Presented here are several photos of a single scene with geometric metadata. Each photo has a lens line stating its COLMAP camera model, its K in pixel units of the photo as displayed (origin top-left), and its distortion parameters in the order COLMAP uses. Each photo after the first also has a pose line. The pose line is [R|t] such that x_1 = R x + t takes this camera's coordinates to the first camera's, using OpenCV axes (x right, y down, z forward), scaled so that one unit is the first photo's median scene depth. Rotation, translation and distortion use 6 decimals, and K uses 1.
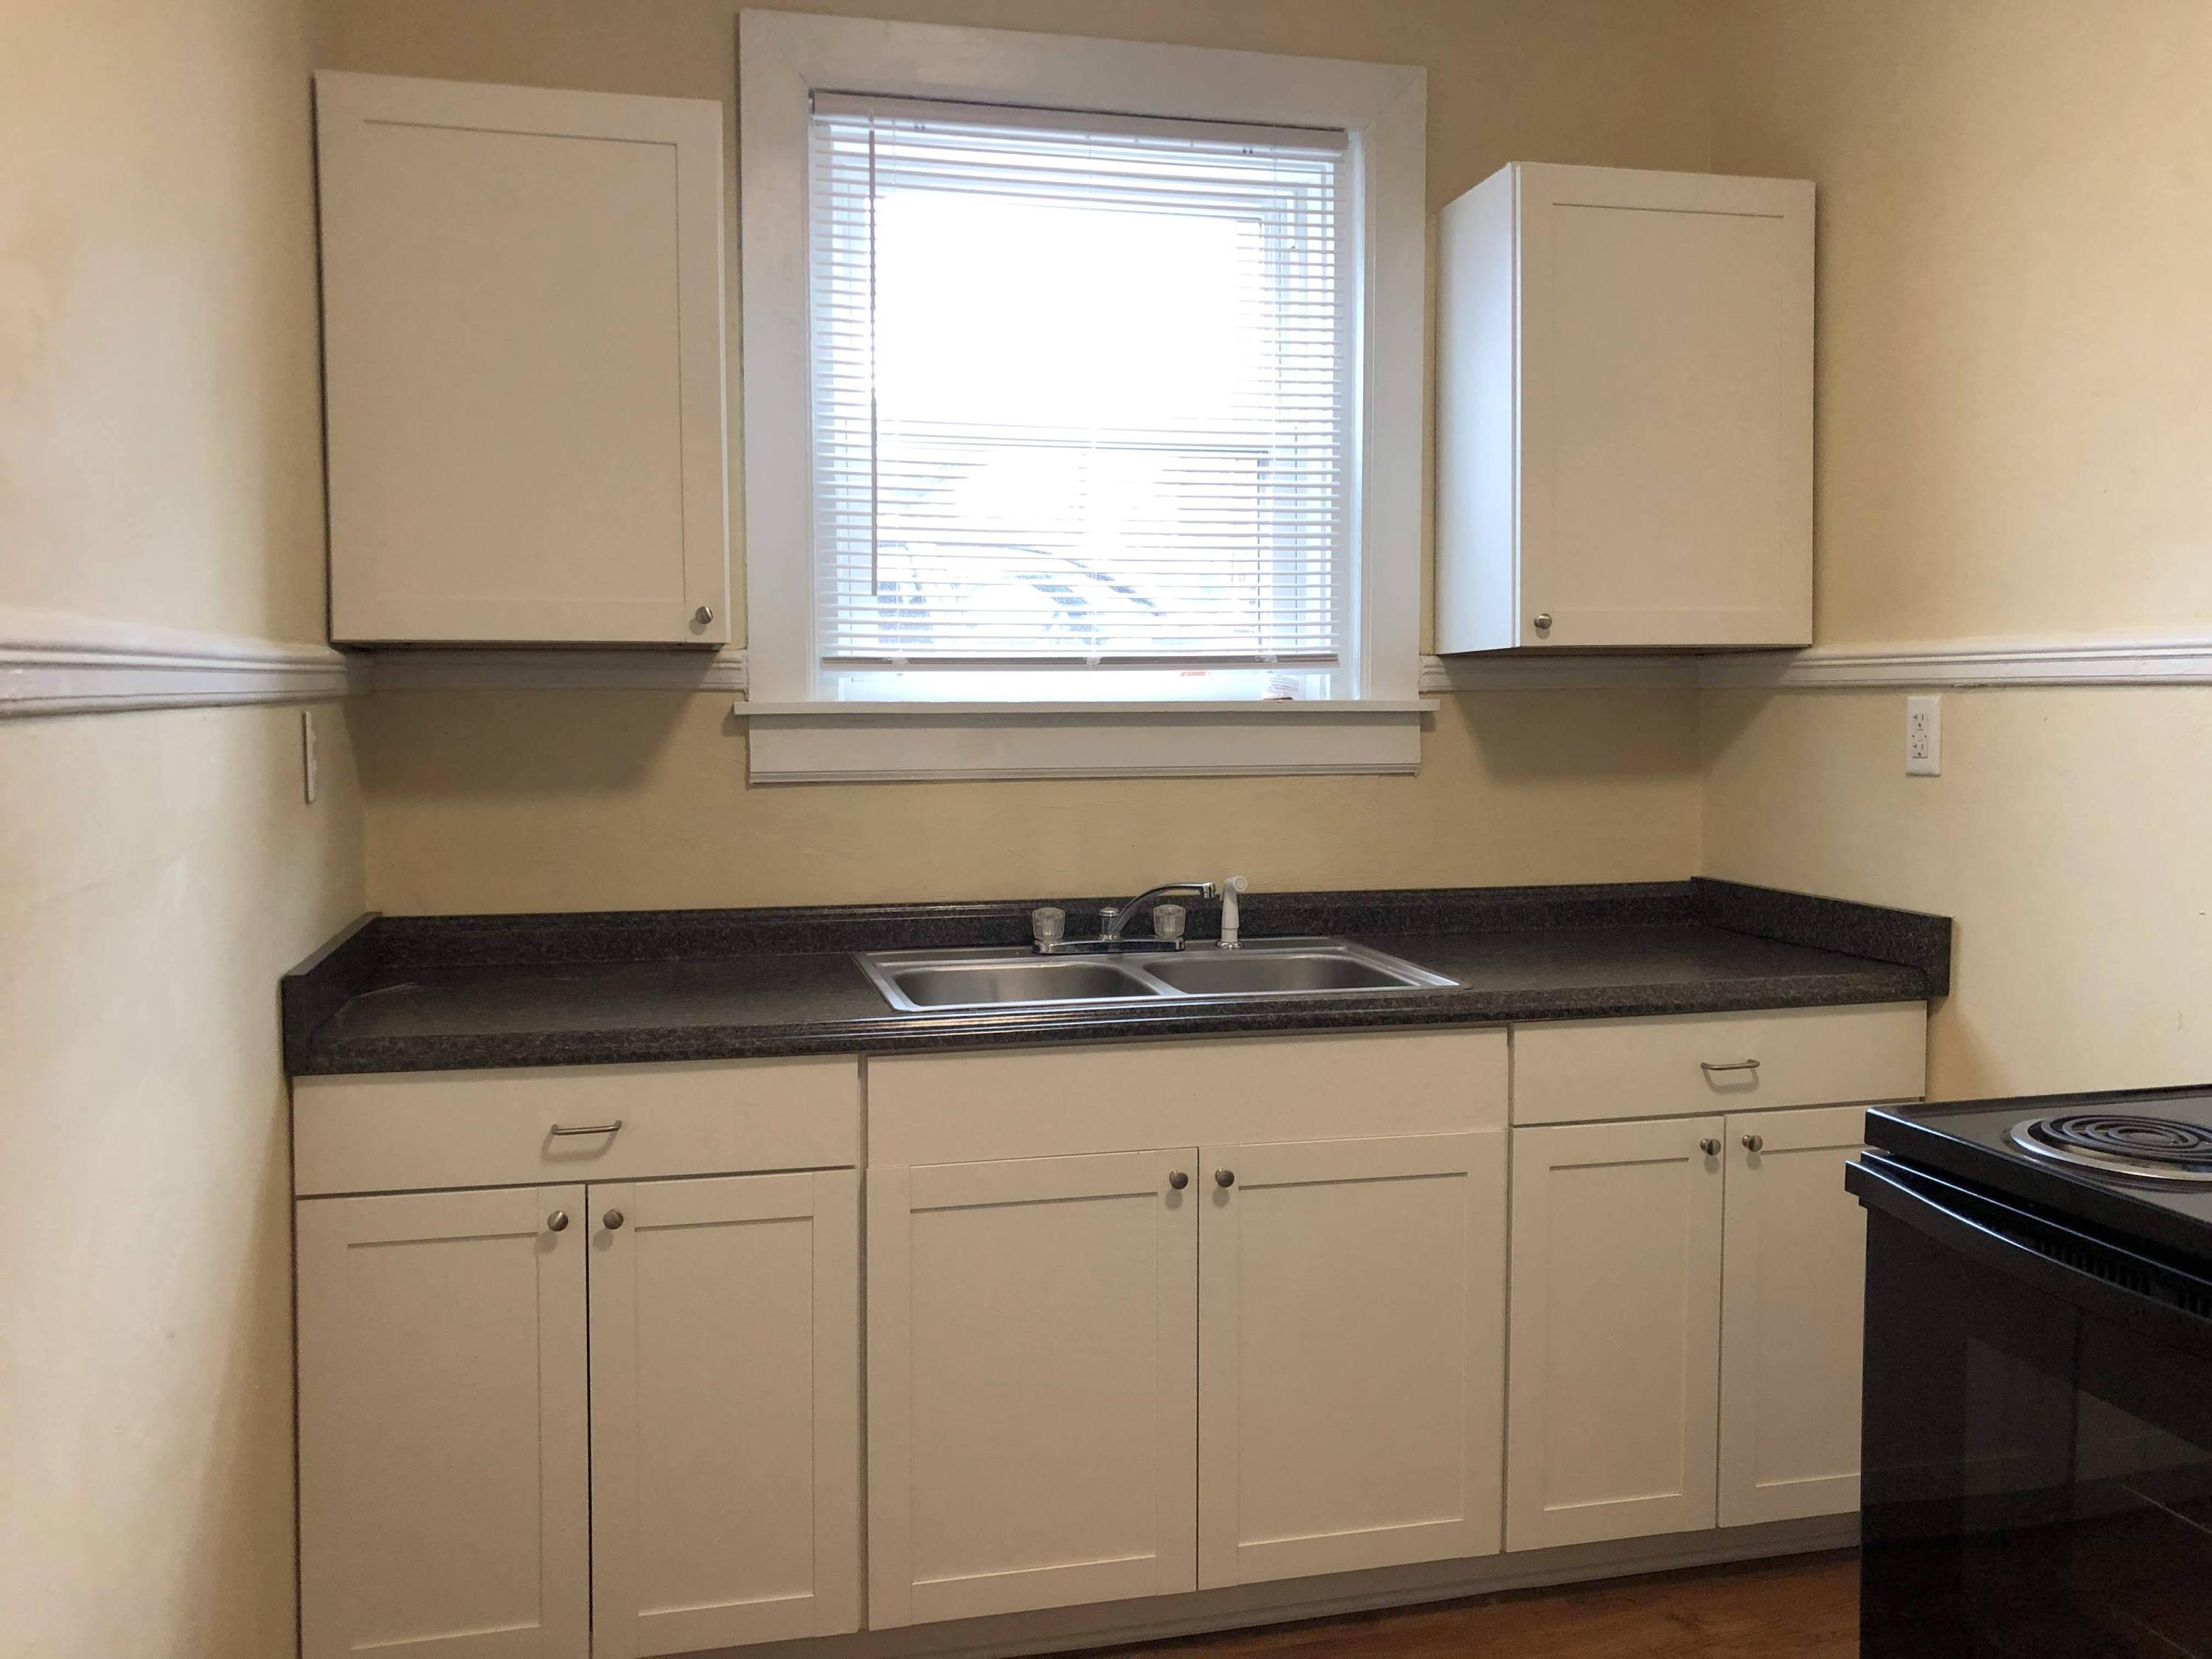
lens RADIAL K [[1824.7, 0, 1091.8], [0, 1824.7, 815.4], [0, 0, 1]] dist [0.026878, -0.008002]
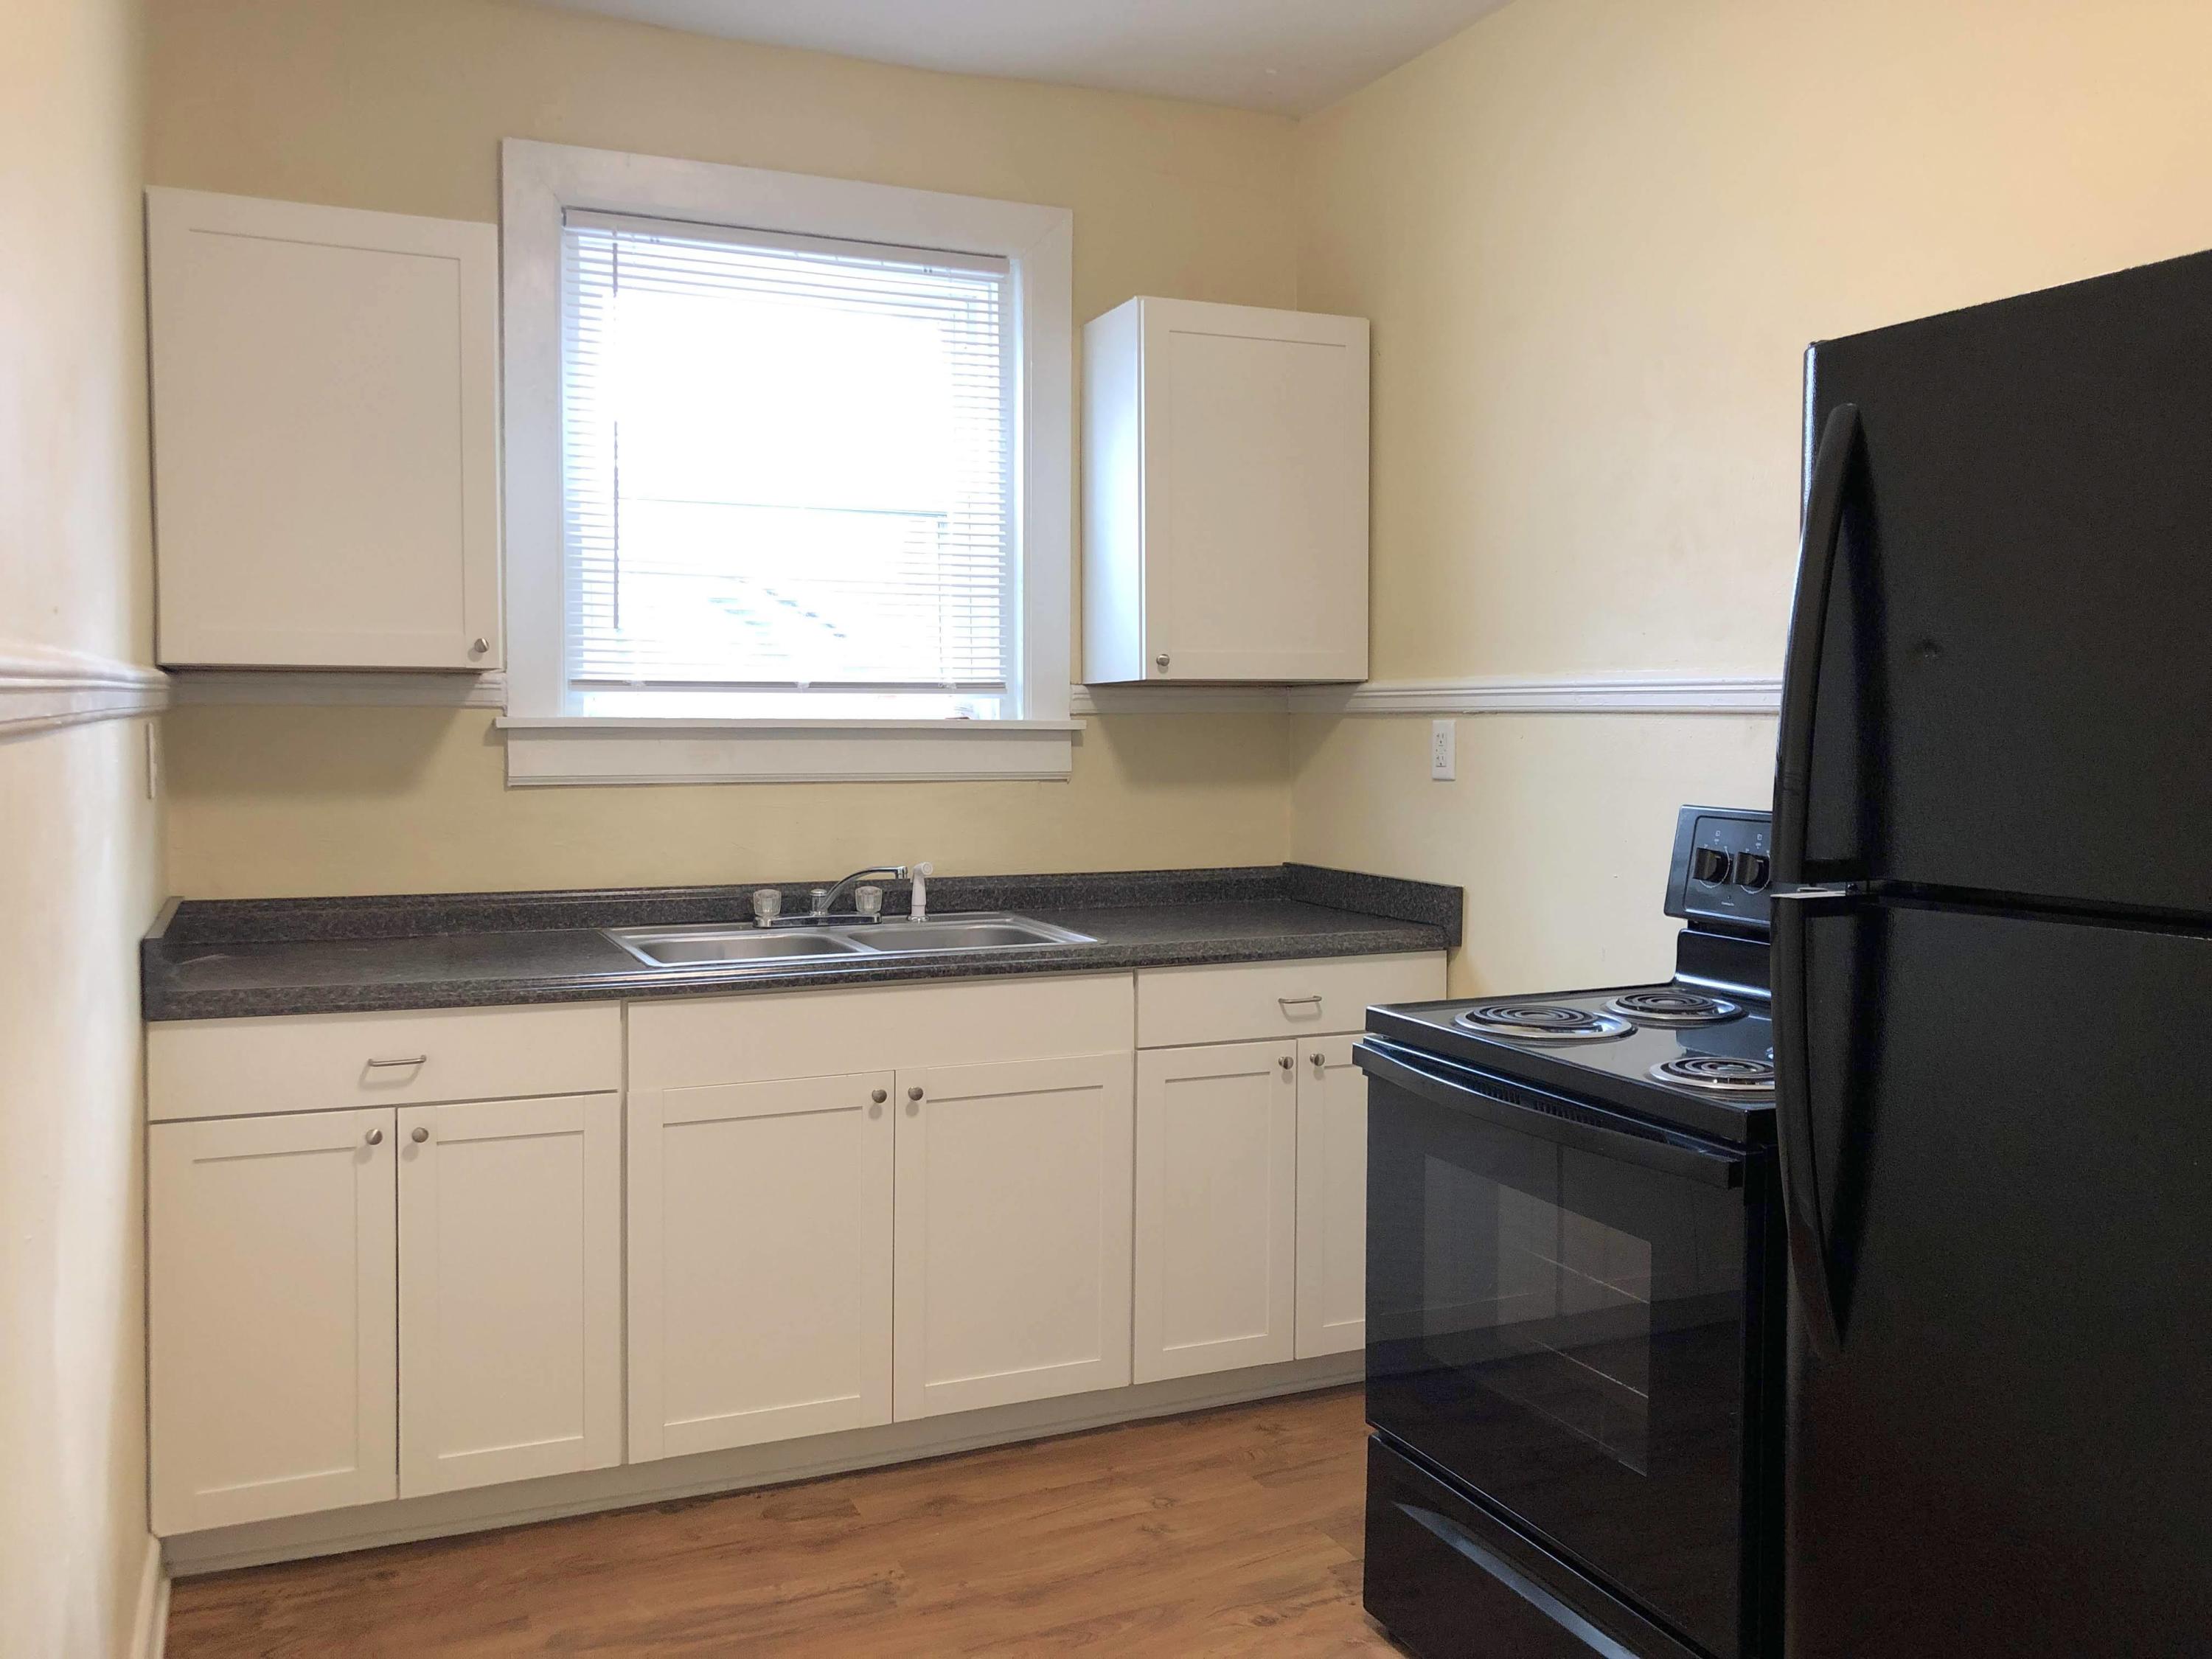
lens RADIAL K [[1810.9, 0, 1100.7], [0, 1810.9, 814.1], [0, 0, 1]] dist [0.136113, -0.397068]
pose [[0.983527, -0.002394, 0.180747, -0.026033], [0.004330, 0.999937, -0.010321, 0.015310], [-0.180711, 0.010934, 0.983476, -0.244944]]
